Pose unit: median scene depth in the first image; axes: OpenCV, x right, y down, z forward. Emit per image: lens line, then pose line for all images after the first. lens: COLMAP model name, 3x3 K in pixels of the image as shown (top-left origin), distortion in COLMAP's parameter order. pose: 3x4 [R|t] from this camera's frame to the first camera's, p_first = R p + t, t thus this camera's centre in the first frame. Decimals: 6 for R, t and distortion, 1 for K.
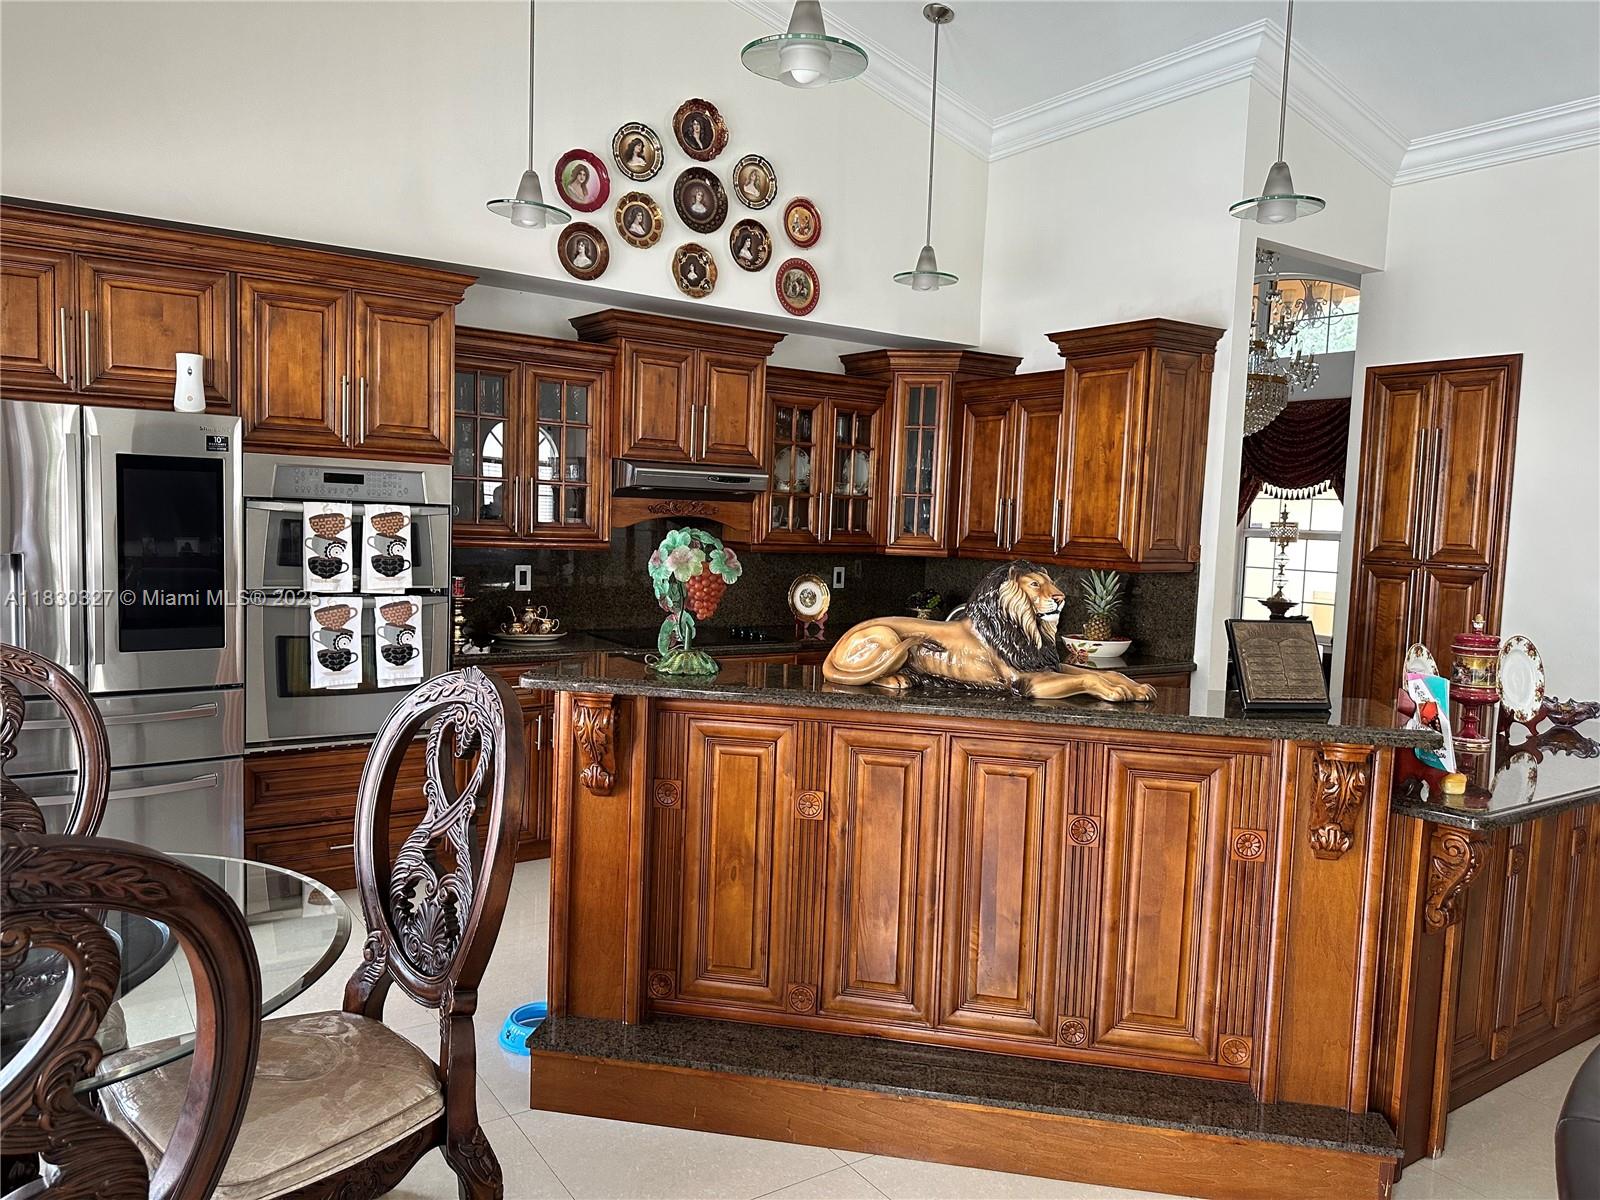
lens RADIAL K [[1136.8, 0, 800.0], [0, 1136.8, 600.0], [0, 0, 1]] dist [0.106850, -0.131741]
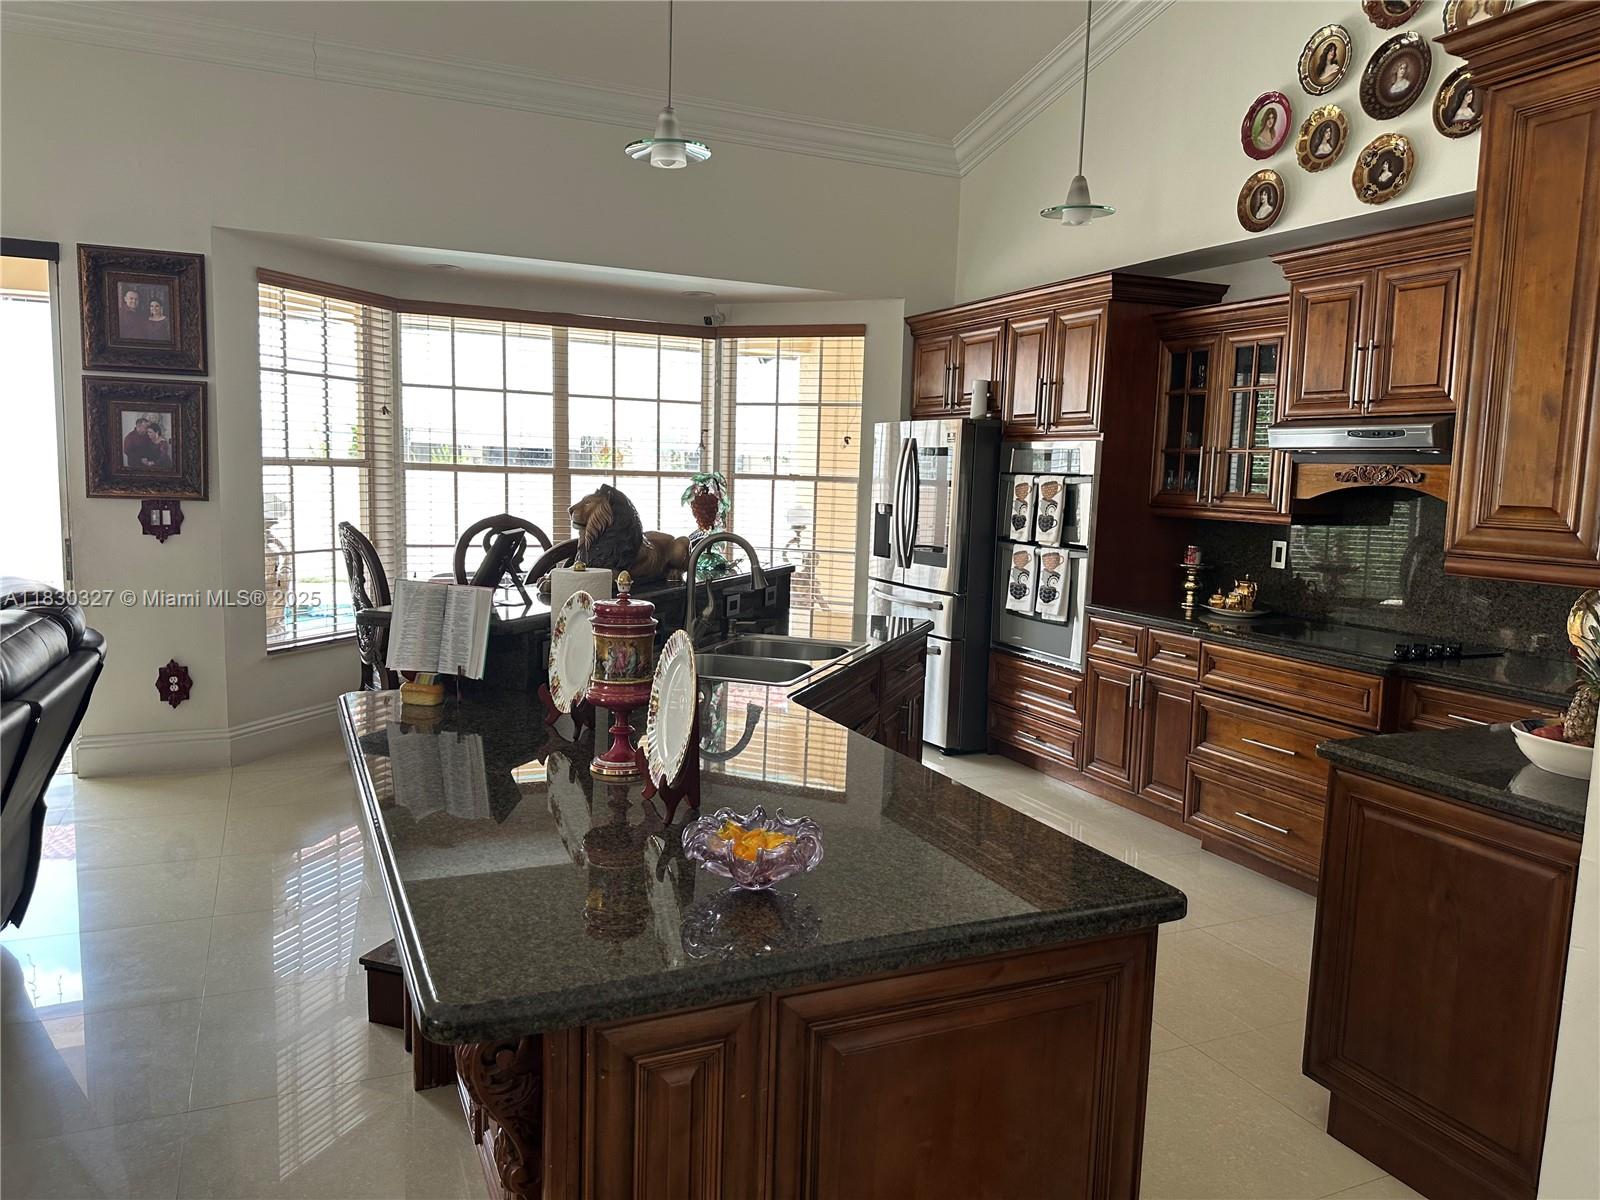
lens RADIAL K [[1136.8, 0, 800.0], [0, 1136.8, 600.0], [0, 0, 1]] dist [0.106850, -0.131741]
pose [[-0.168413, 0.074048, -0.982931, 0.816550], [-0.106095, 0.990020, 0.092761, -0.029608], [0.979990, 0.119907, -0.158876, 0.813016]]
